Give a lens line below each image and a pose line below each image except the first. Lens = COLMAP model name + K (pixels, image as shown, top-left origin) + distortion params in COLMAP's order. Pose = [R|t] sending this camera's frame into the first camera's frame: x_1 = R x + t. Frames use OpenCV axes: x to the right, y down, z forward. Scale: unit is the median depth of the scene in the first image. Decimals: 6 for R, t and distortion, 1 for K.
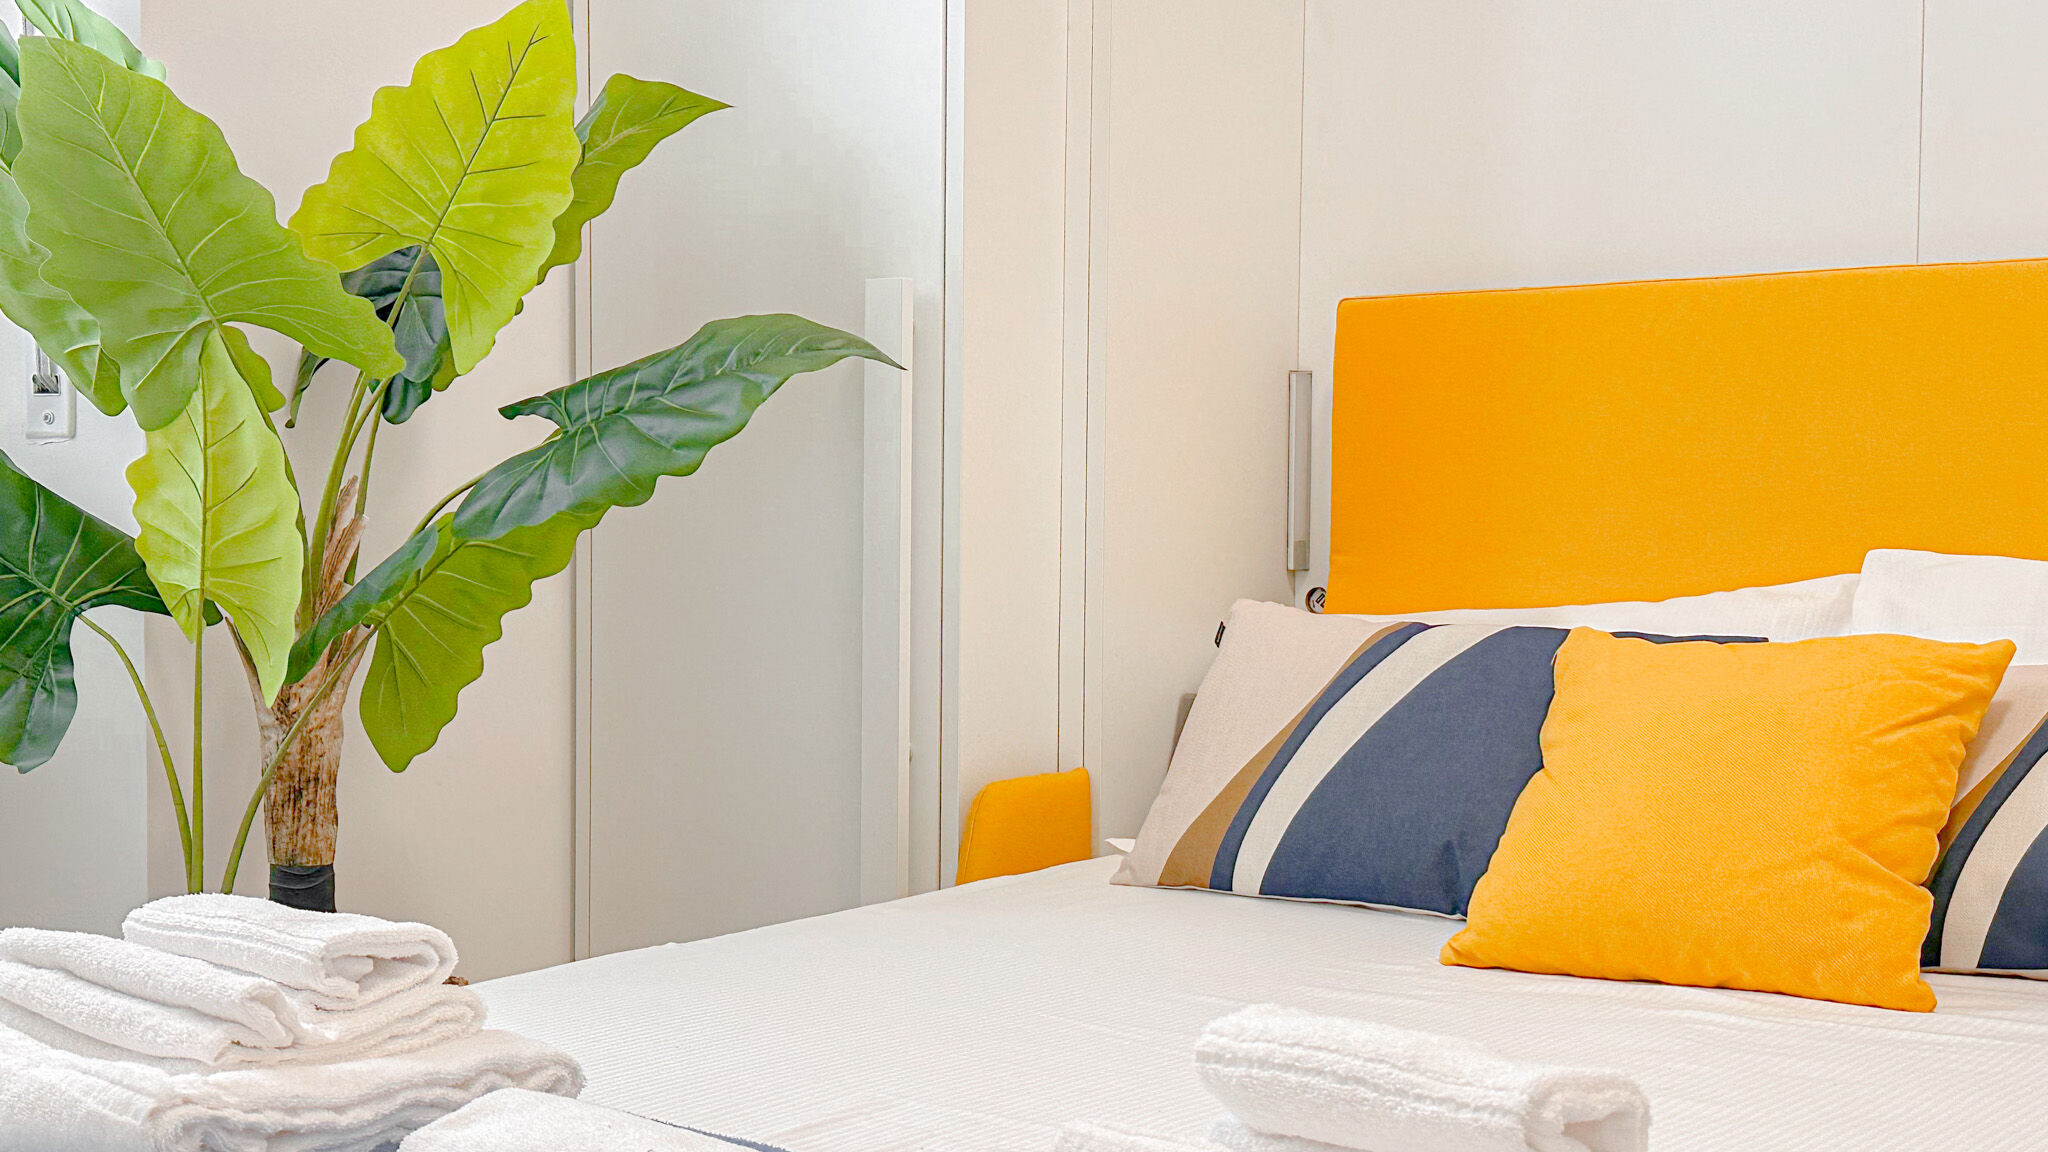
lens RADIAL K [[2427.1, 0, 1024.0], [0, 2427.1, 576.0], [0, 0, 1]] dist [0.219389, -0.499597]
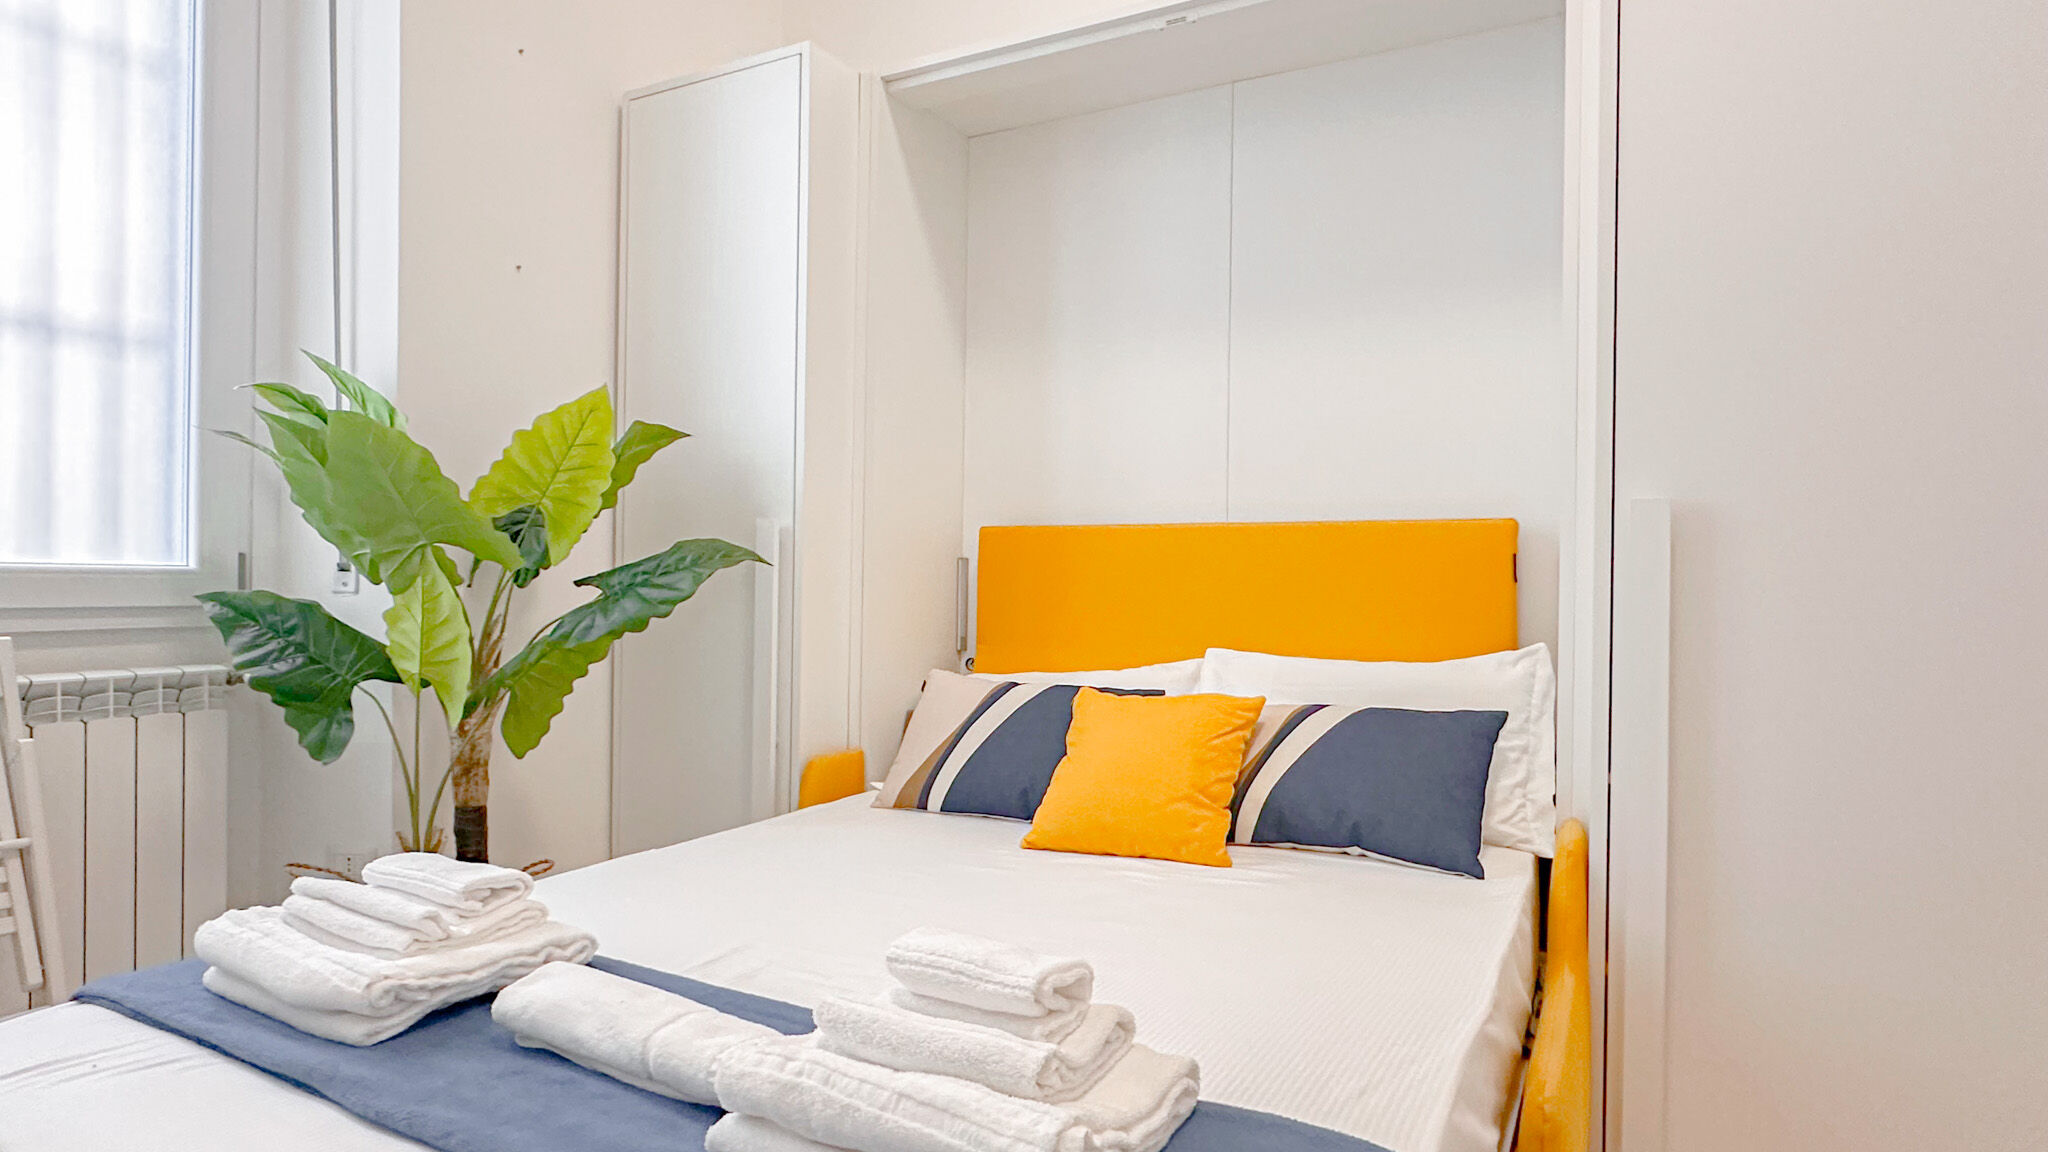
lens RADIAL K [[1122.2, 0, 1024.0], [0, 1122.2, 576.0], [0, 0, 1]] dist [0.002217, -0.000682]
pose [[0.987982, 0.005415, 0.154476, 0.015913], [-0.000399, 0.999472, -0.032481, -0.044635], [-0.154571, 0.032029, 0.987462, 0.006868]]
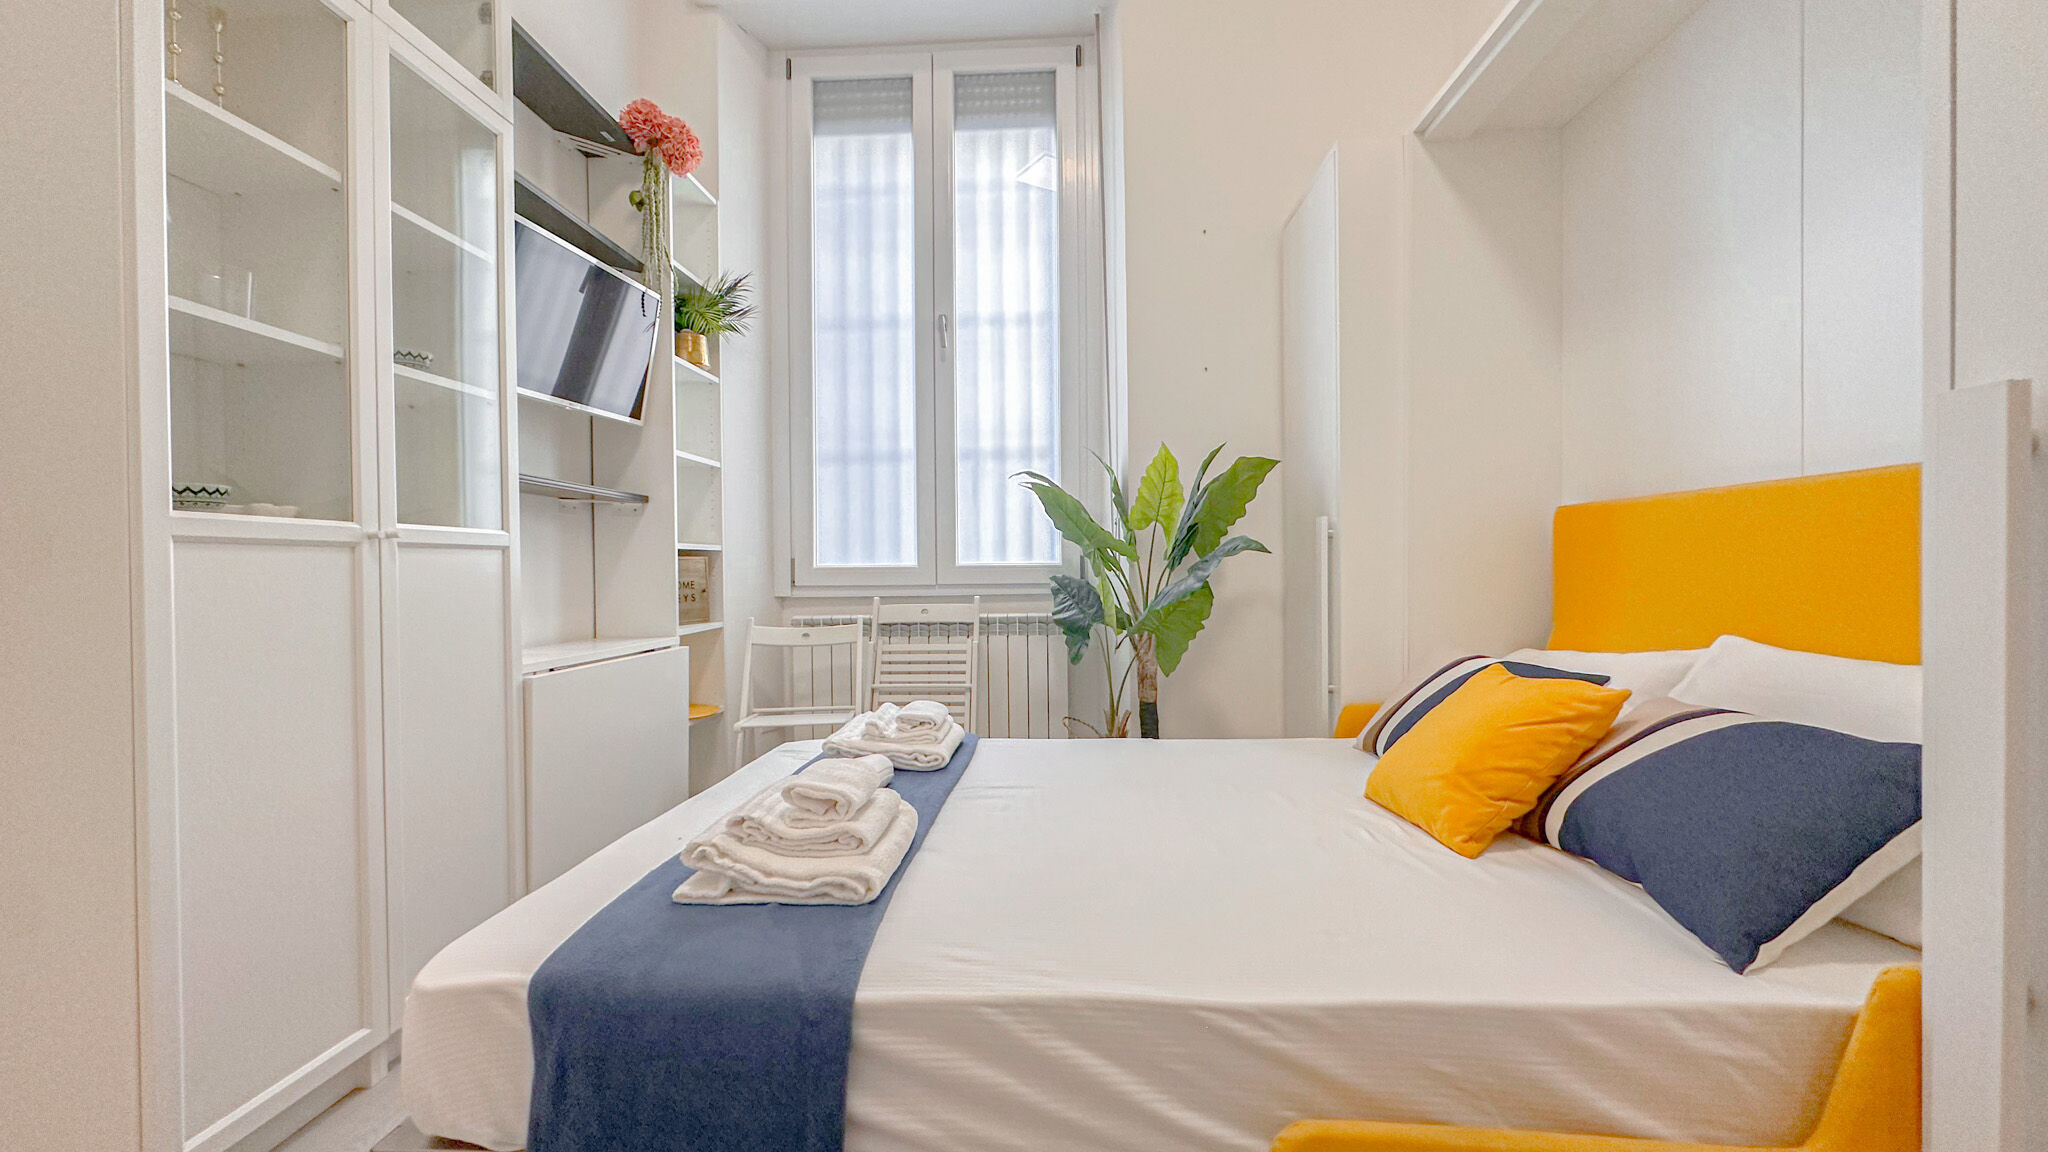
lens RADIAL K [[817.0, 0, 1024.0], [0, 817.0, 576.0], [0, 0, 1]] dist [-0.001353, -0.000149]
pose [[0.570190, -0.004687, -0.821499, 0.573096], [-0.011768, 0.999835, -0.013873, -0.041895], [0.821428, 0.017578, 0.570041, 0.220122]]
